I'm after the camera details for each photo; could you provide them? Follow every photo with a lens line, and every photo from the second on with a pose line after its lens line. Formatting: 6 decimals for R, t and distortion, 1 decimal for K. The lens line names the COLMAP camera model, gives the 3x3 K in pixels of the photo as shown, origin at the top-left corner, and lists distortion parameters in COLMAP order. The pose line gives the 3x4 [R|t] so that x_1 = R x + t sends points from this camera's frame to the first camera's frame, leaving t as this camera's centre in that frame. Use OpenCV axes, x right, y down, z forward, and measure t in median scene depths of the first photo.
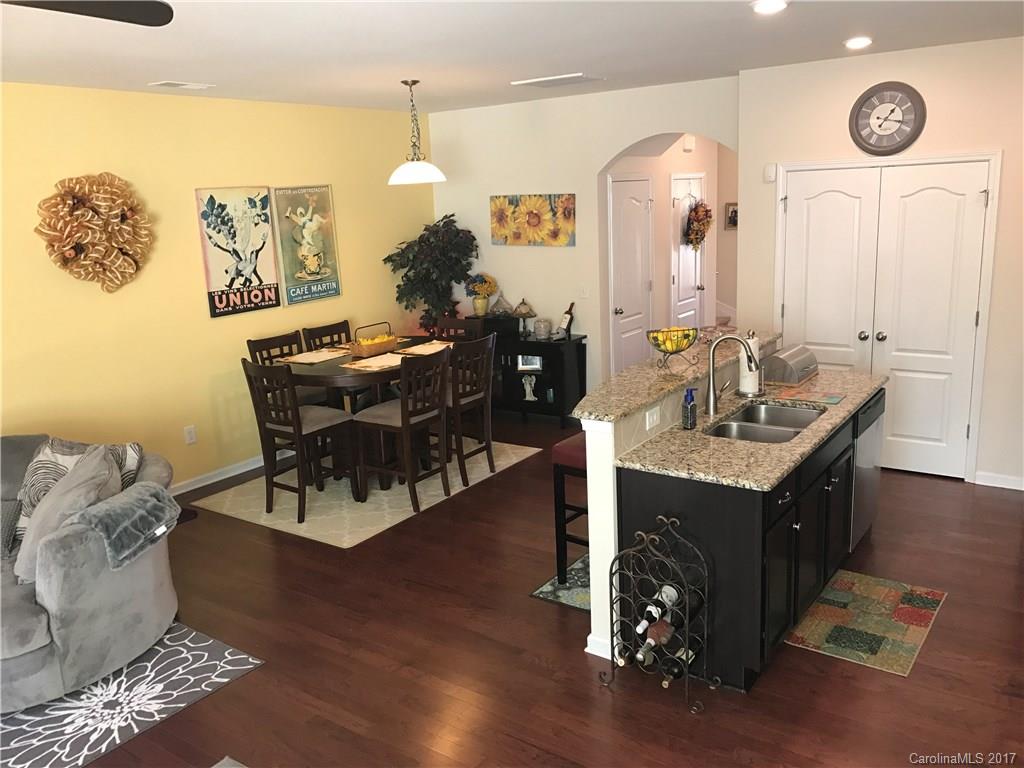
lens RADIAL K [[843.3, 0, 506.6], [0, 843.3, 377.7], [0, 0, 1]] dist [0.070836, -0.107816]
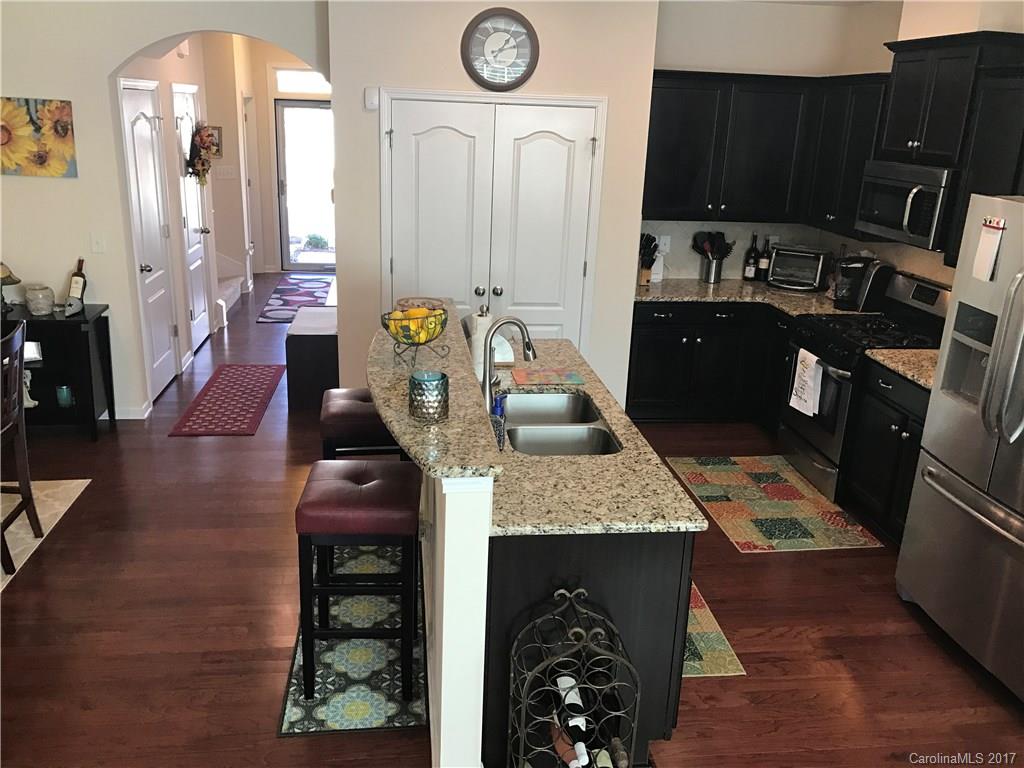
lens RADIAL K [[843.3, 0, 506.6], [0, 843.3, 377.7], [0, 0, 1]] dist [0.070836, -0.107816]
pose [[0.737340, -0.132692, 0.662361, -0.187994], [0.074330, 0.990501, 0.115685, -0.062708], [-0.671420, -0.036066, 0.740199, 0.313213]]
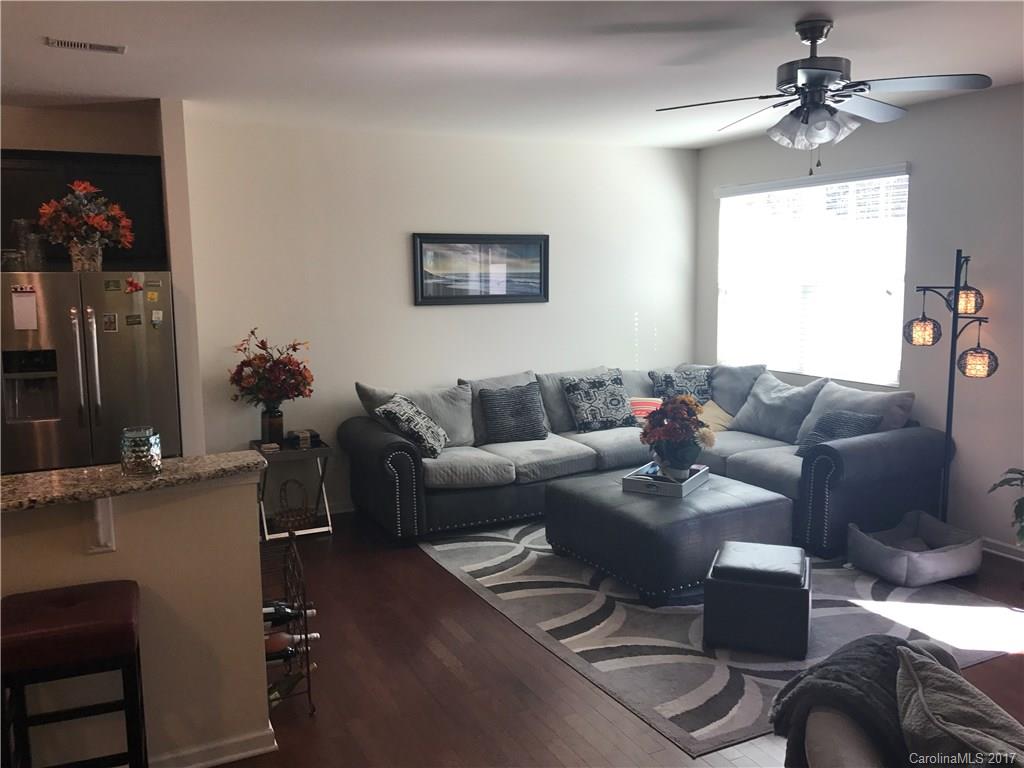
lens RADIAL K [[843.3, 0, 506.6], [0, 843.3, 377.7], [0, 0, 1]] dist [0.070836, -0.107816]
pose [[-0.885043, -0.006661, 0.465461, -0.337425], [0.147049, 0.944699, 0.293123, -0.164172], [-0.441673, 0.327872, -0.835120, 1.012372]]
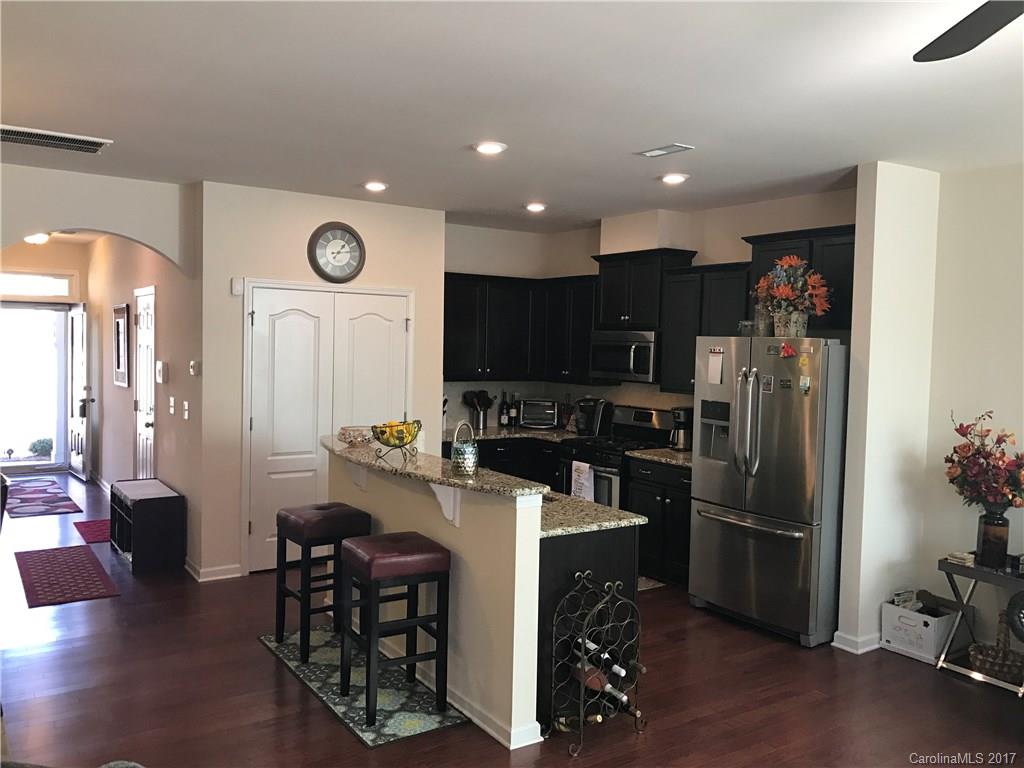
lens RADIAL K [[843.3, 0, 506.6], [0, 843.3, 377.7], [0, 0, 1]] dist [0.070836, -0.107816]
pose [[0.355755, 0.011168, 0.934512, -0.545738], [0.161573, 0.984137, -0.073270, -0.012381], [-0.920507, 0.177058, 0.348307, 0.407426]]
